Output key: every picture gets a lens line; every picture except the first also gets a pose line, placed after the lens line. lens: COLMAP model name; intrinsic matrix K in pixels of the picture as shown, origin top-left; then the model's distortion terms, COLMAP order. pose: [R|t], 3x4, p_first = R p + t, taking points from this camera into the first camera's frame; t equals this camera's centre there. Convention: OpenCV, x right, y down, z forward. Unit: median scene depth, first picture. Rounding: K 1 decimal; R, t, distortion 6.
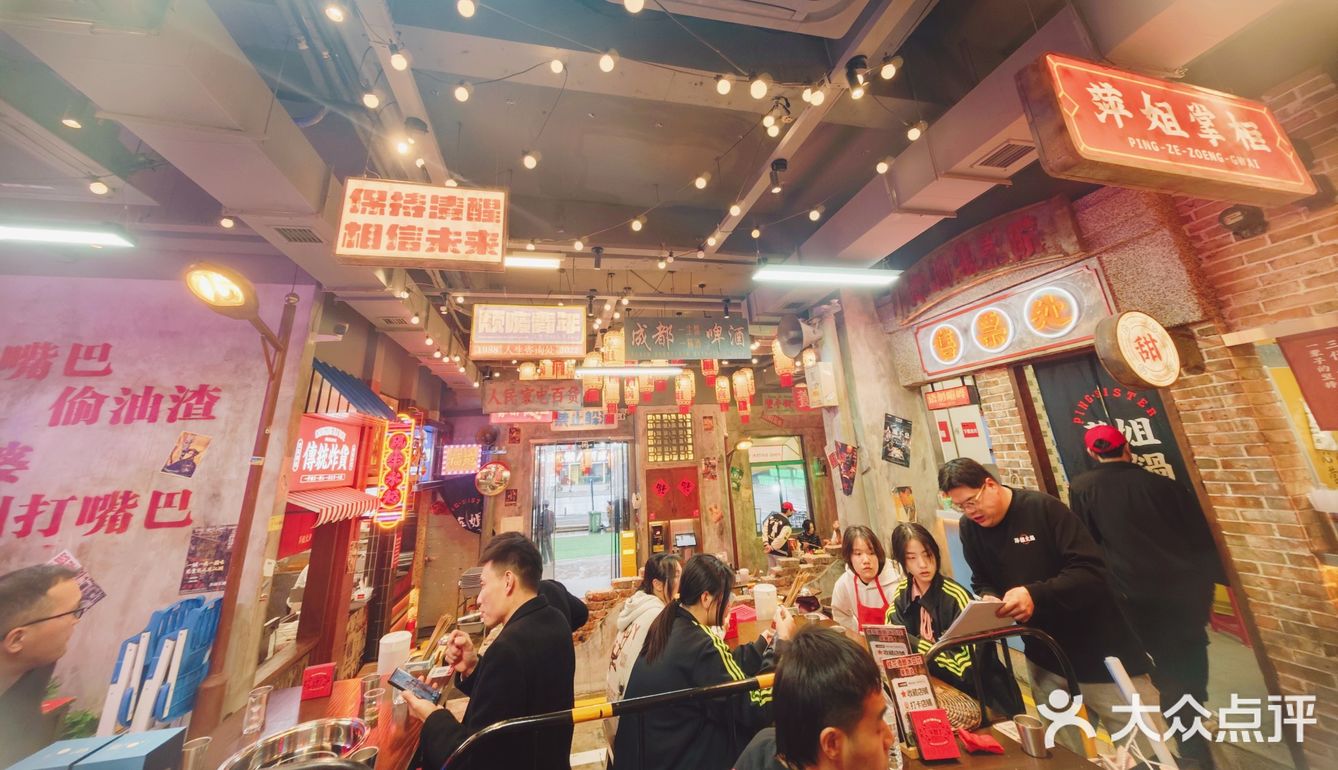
lens RADIAL K [[429.8, 0, 647.8], [0, 429.8, 333.9], [0, 0, 1]] dist [0.000827, 0.000103]
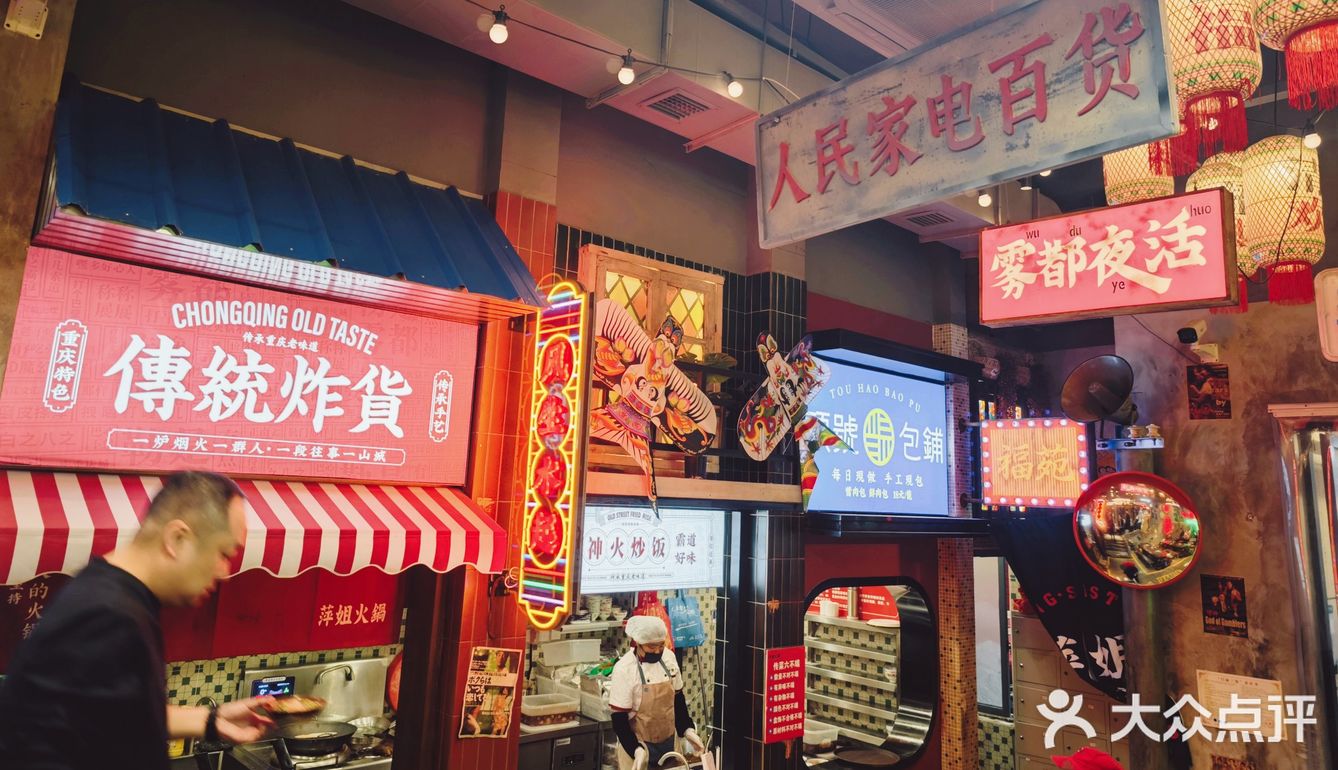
lens RADIAL K [[896.6, 0, 667.3], [0, 896.6, 300.0], [0, 0, 1]] dist [0.019344, -0.002750]
pose [[0.522808, -0.108646, -0.845498, 0.025668], [0.175824, 0.984262, -0.017758, 0.231126], [0.834121, -0.139374, 0.533683, 0.724376]]
